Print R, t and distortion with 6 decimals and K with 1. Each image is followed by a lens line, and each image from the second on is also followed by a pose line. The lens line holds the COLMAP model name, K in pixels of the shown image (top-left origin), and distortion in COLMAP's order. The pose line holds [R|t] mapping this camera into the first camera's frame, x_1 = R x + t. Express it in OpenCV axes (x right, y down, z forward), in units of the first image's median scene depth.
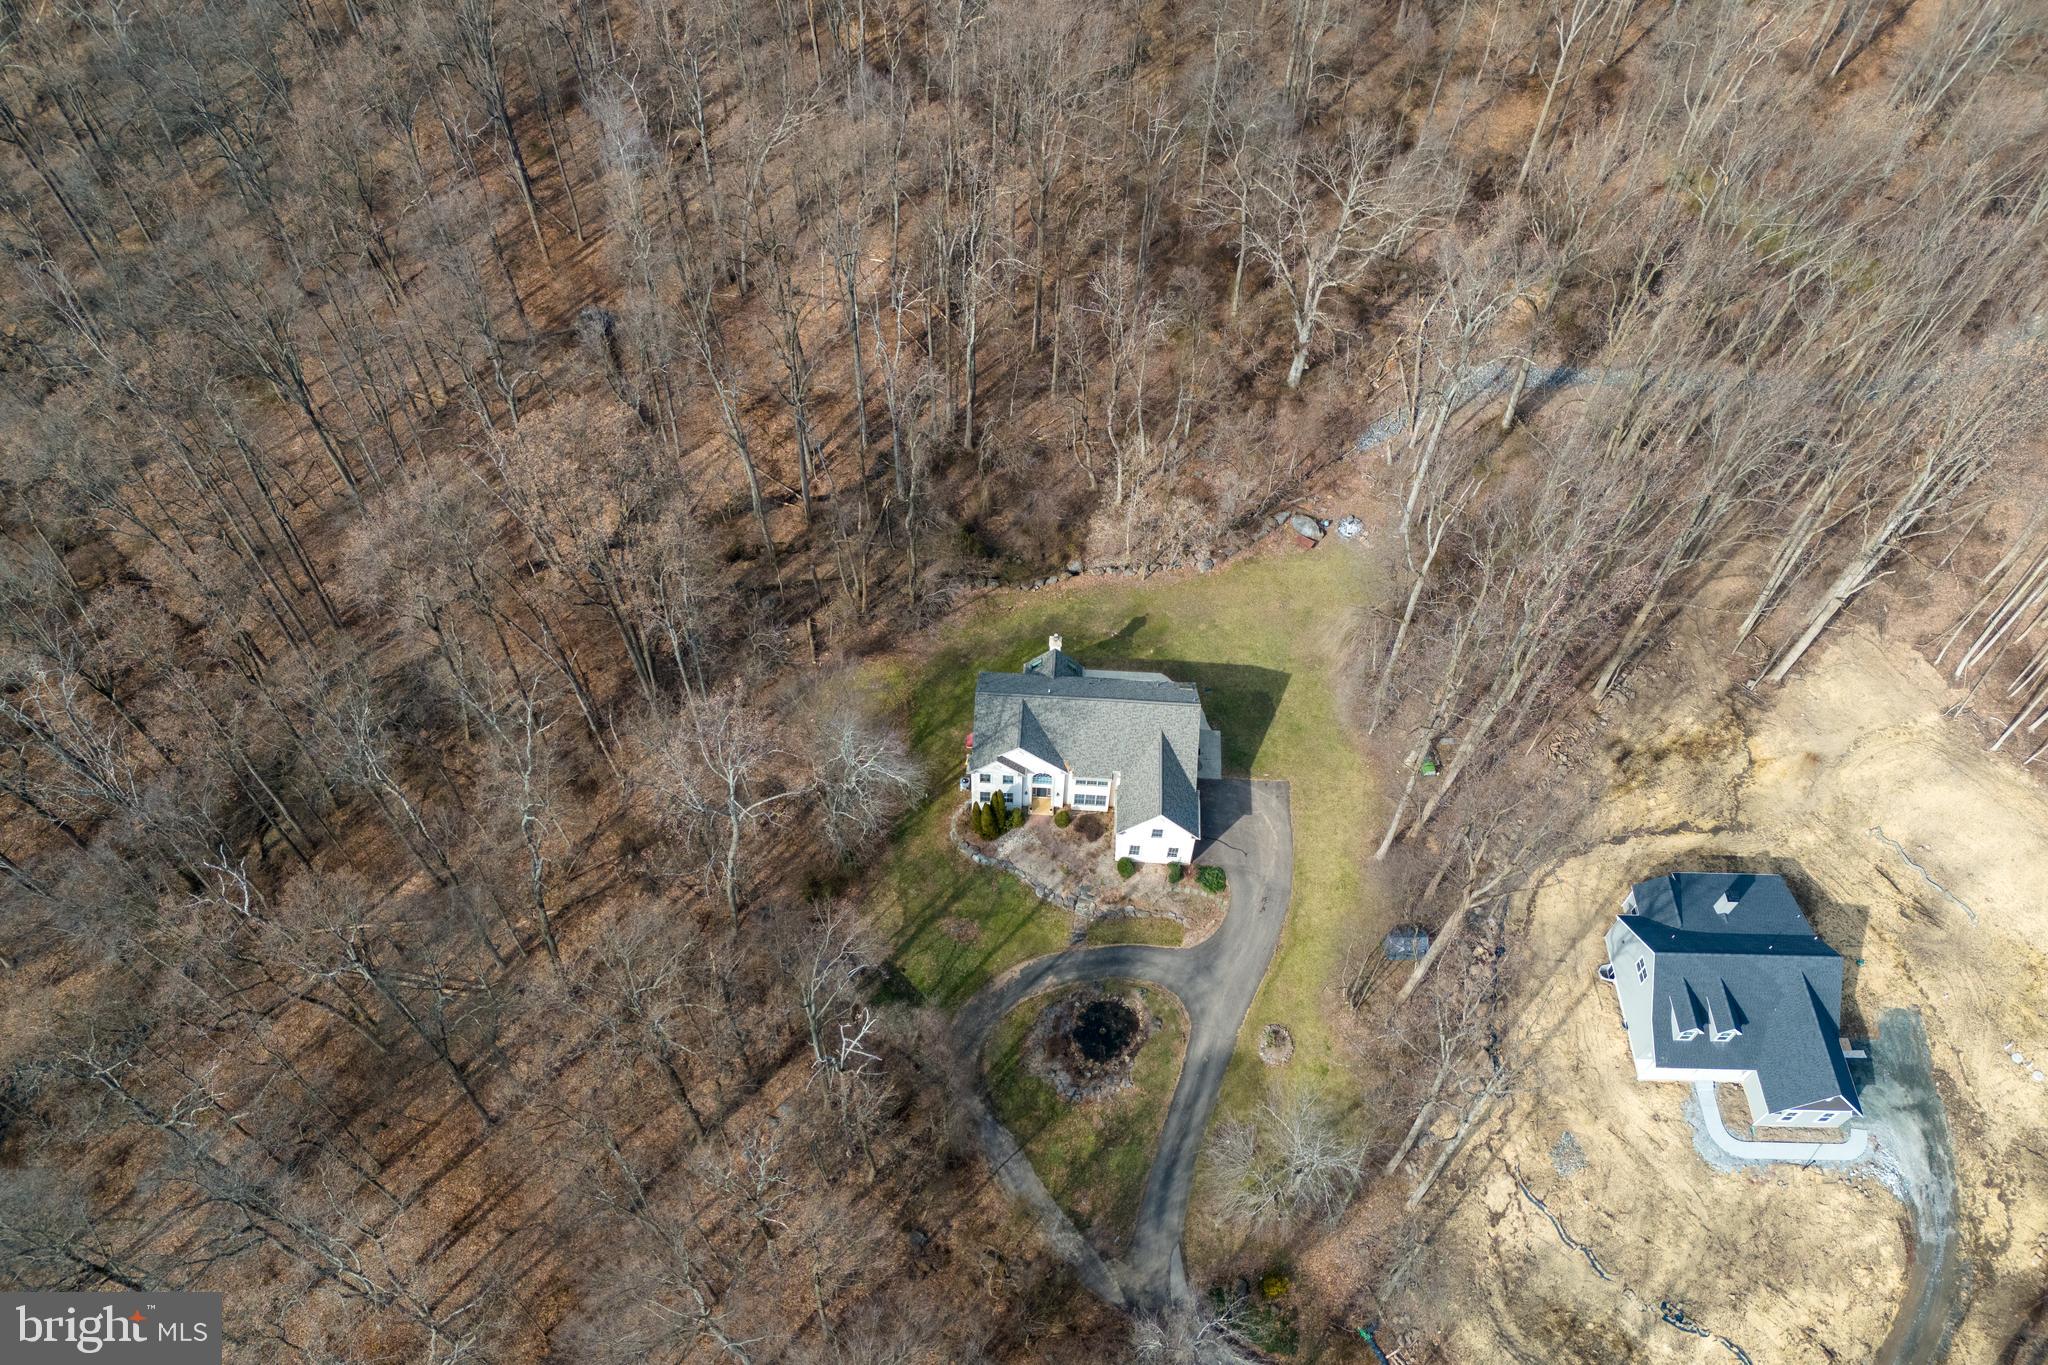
lens RADIAL K [[1408.1, 0, 1031.1], [0, 1408.1, 681.4], [0, 0, 1]] dist [0.020935, -0.005442]
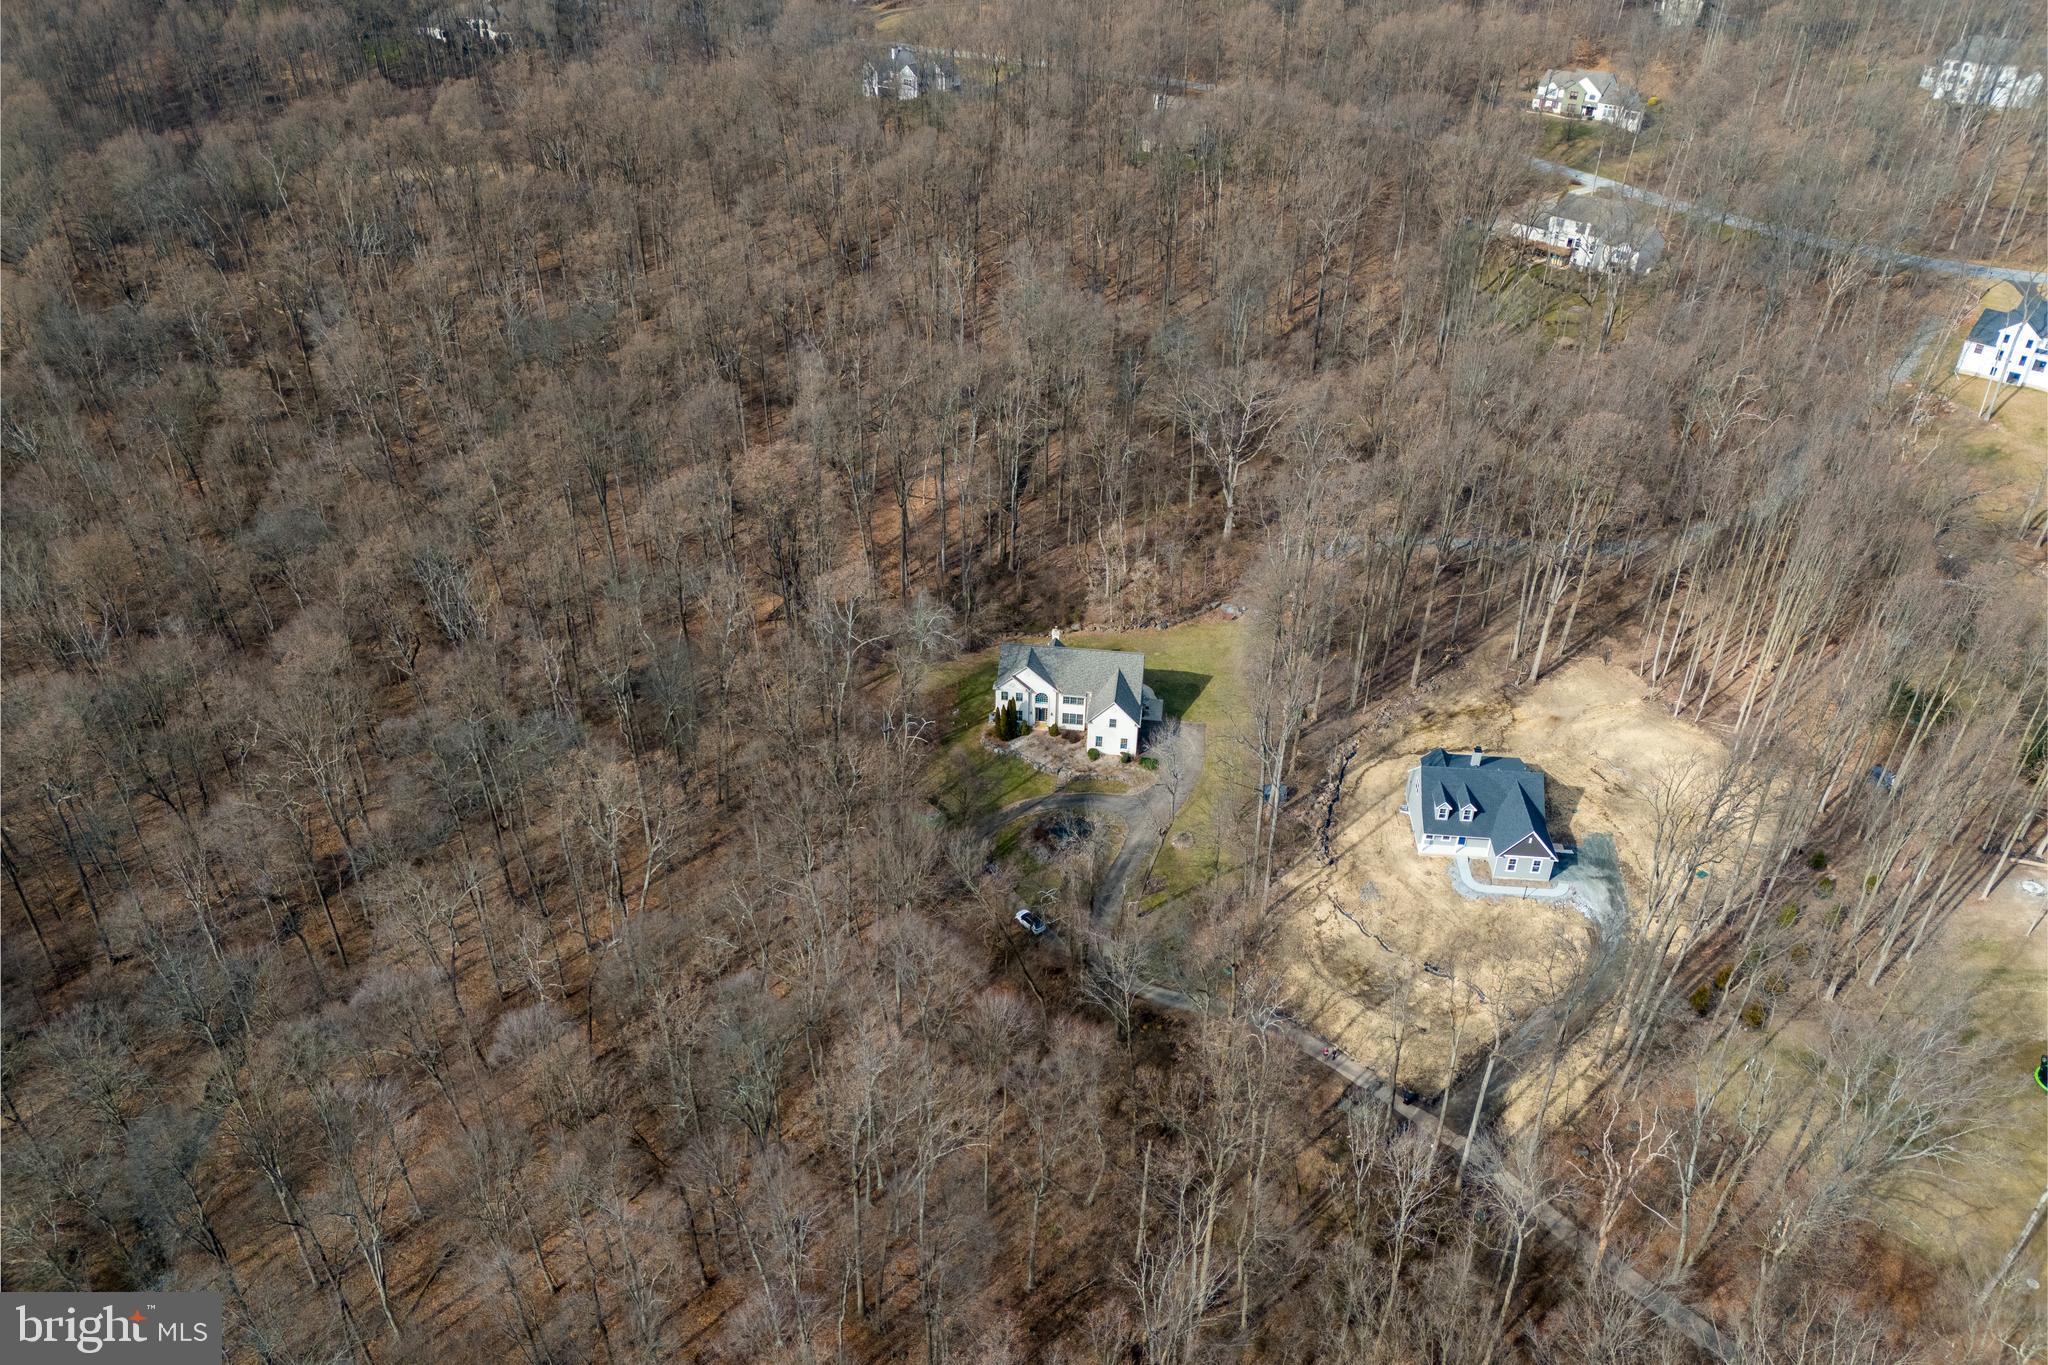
lens RADIAL K [[1408.1, 0, 1019.3], [0, 1408.1, 682.4], [0, 0, 1]] dist [0.020935, -0.005442]
pose [[0.997128, 0.035628, -0.066838, 0.088522], [-0.057901, 0.927454, -0.369428, 0.642610], [0.048827, 0.372237, 0.926853, -0.459420]]
